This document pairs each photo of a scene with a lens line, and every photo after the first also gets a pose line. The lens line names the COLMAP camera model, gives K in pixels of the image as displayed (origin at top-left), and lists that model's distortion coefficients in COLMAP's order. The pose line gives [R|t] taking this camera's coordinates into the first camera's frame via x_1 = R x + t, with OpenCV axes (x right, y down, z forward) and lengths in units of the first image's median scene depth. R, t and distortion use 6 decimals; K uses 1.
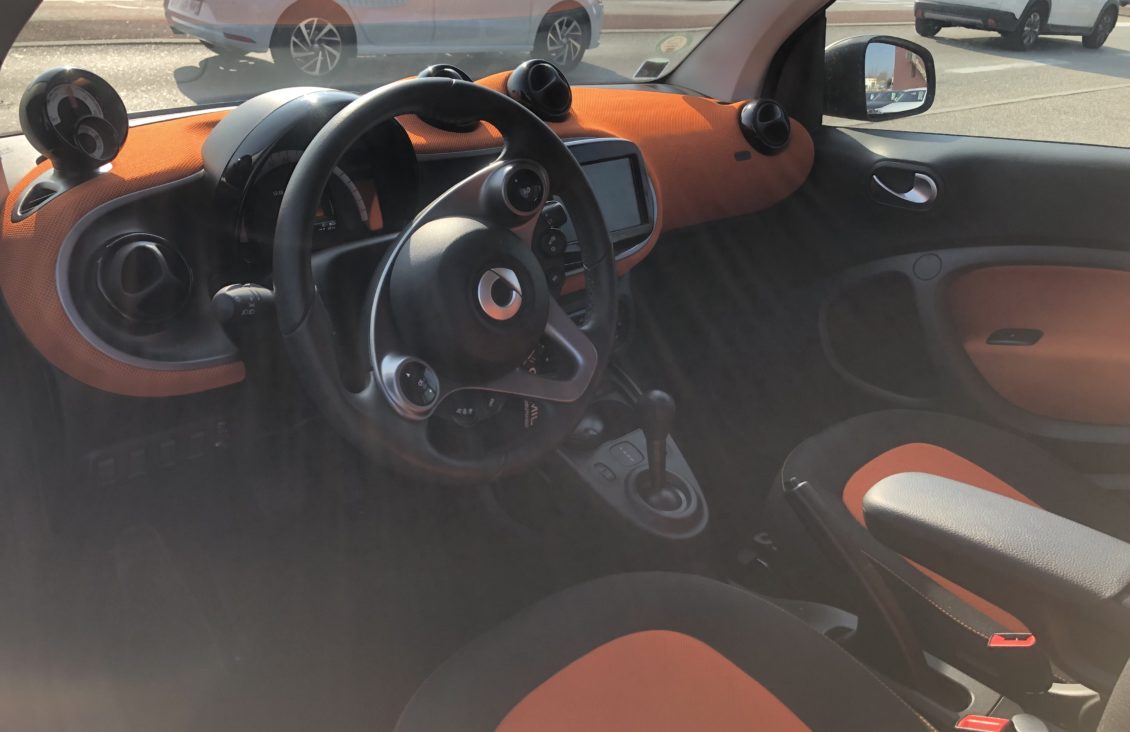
lens RADIAL K [[992.8, 0, 569.8], [0, 992.8, 395.0], [0, 0, 1]] dist [0.093316, -0.120884]
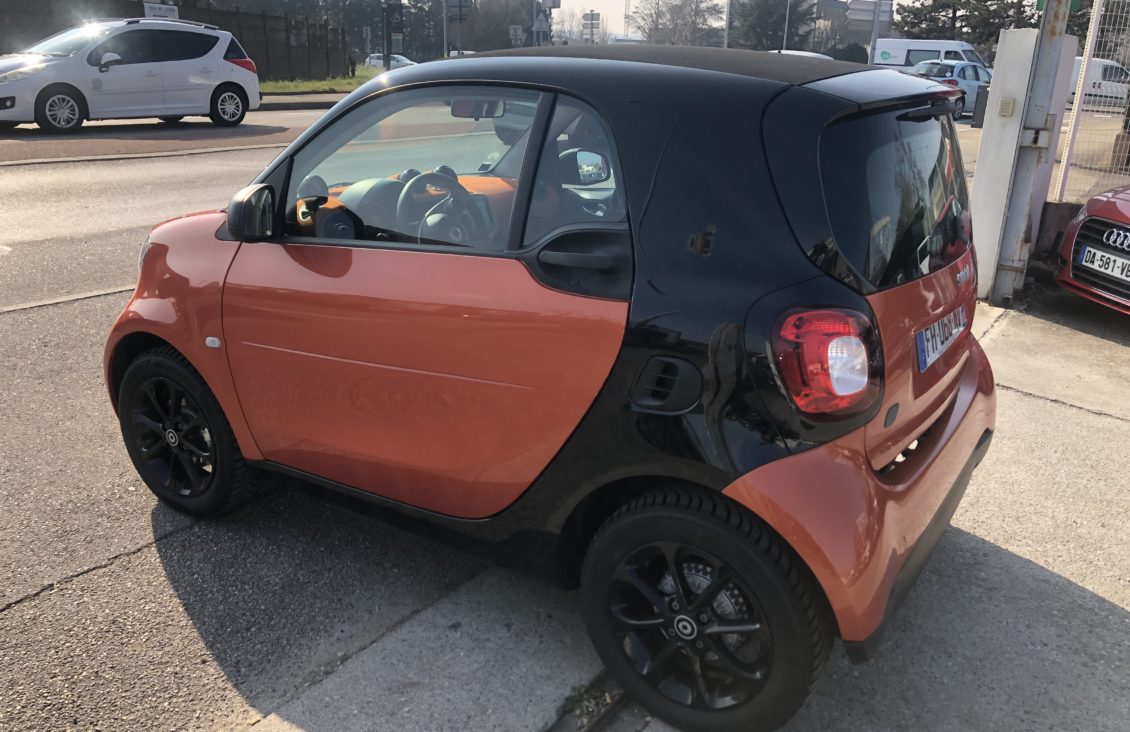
lens RADIAL K [[992.8, 0, 569.8], [0, 992.8, 395.0], [0, 0, 1]] dist [0.093316, -0.120884]
pose [[0.980641, -0.089760, 0.174029, -0.174284], [0.105224, 0.991083, -0.081749, 0.401805], [-0.165139, 0.098479, 0.981341, -1.231606]]
